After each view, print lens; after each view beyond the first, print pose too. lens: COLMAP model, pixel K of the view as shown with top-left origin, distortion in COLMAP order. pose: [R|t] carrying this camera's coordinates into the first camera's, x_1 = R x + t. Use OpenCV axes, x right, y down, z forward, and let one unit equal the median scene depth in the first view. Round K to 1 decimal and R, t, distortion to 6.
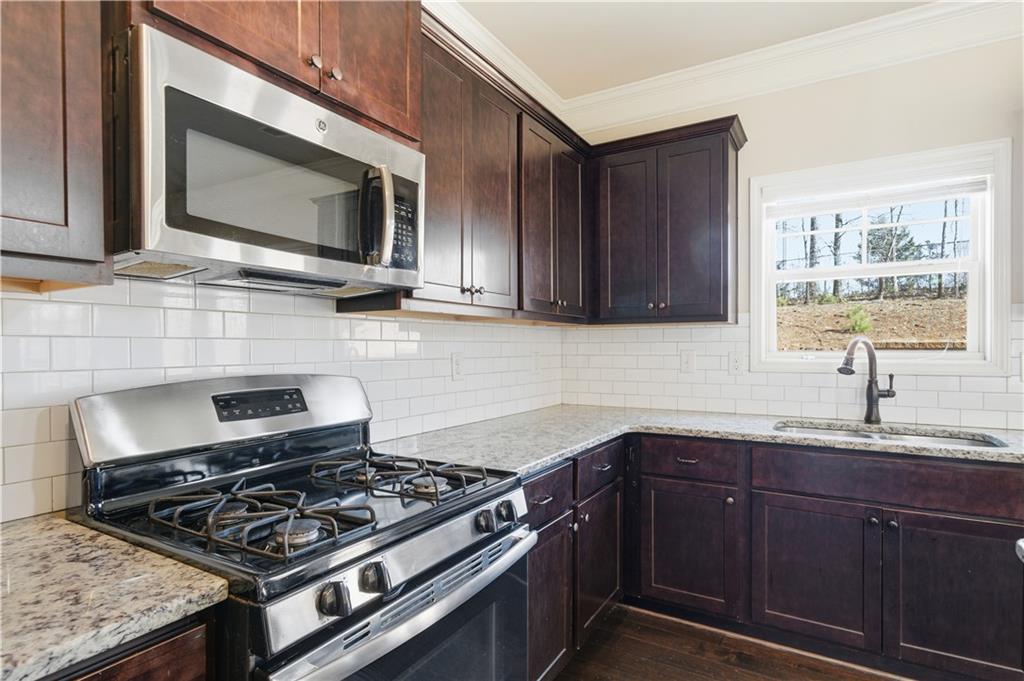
lens RADIAL K [[528.8, 0, 512.1], [0, 528.8, 346.1], [0, 0, 1]] dist [0.001631, 0.000464]
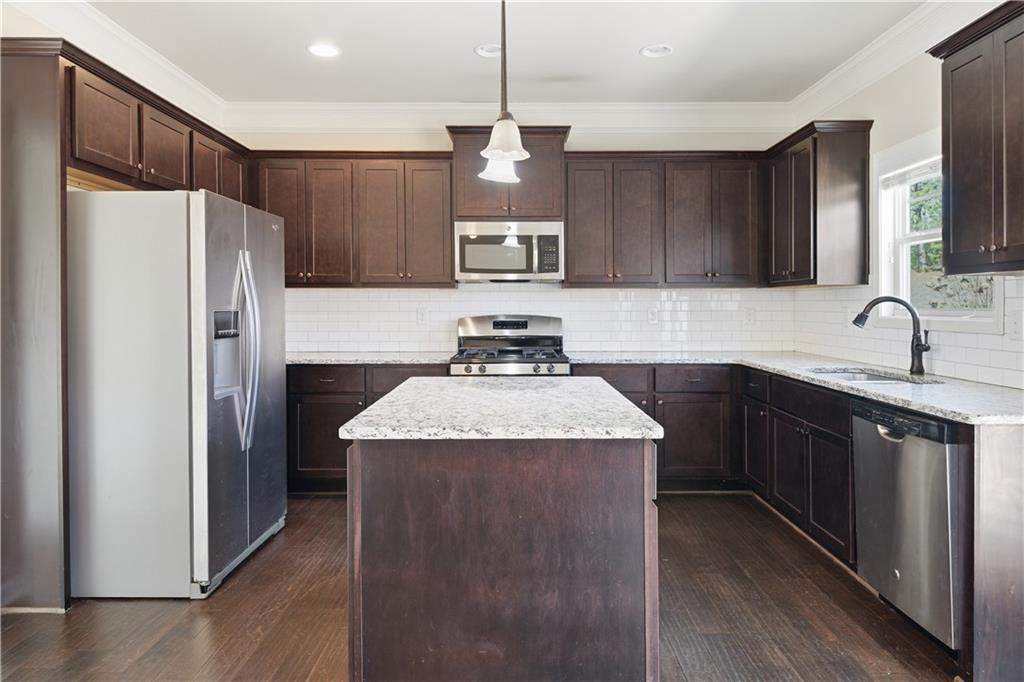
lens RADIAL K [[581.6, 0, 513.7], [0, 581.6, 308.9], [0, 0, 1]] dist [0.002461, 0.000655]
pose [[0.518861, 0.007508, -0.854826, 2.165407], [0.001454, 0.999952, 0.009666, -0.004581], [0.854858, -0.006258, 0.518825, -0.578377]]
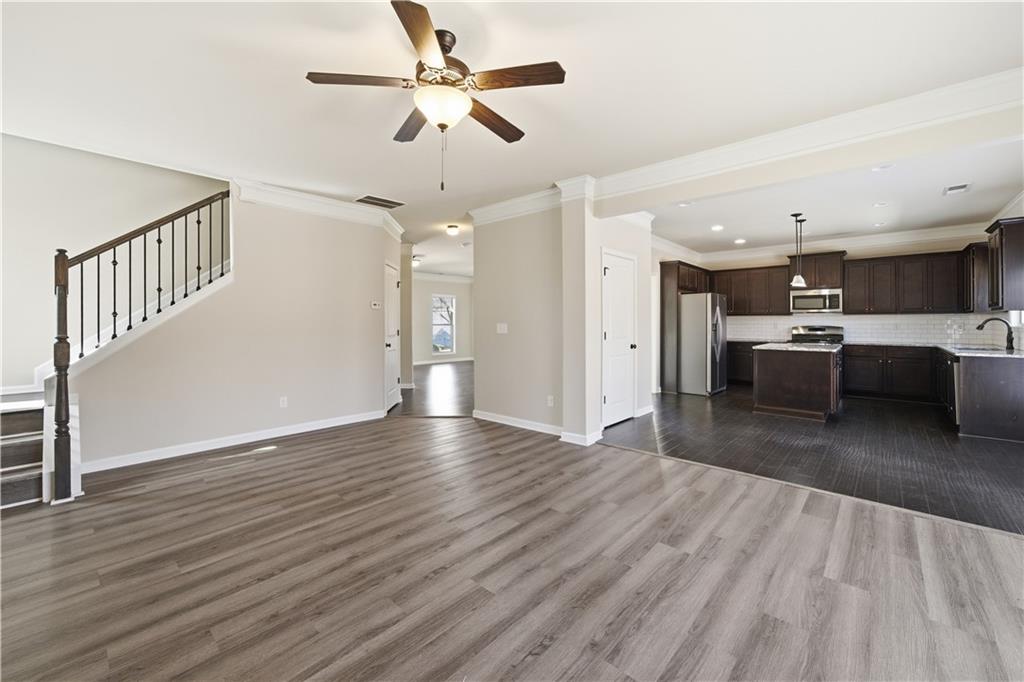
lens RADIAL K [[414.1, 0, 516.4], [0, 414.1, 324.5], [0, 0, 1]] dist [0.000287, 0.000202]
pose [[-0.194505, 0.009198, -0.980858, 5.724729], [0.004397, 0.999954, 0.008505, -0.021170], [0.980892, -0.002659, -0.194536, -1.862281]]
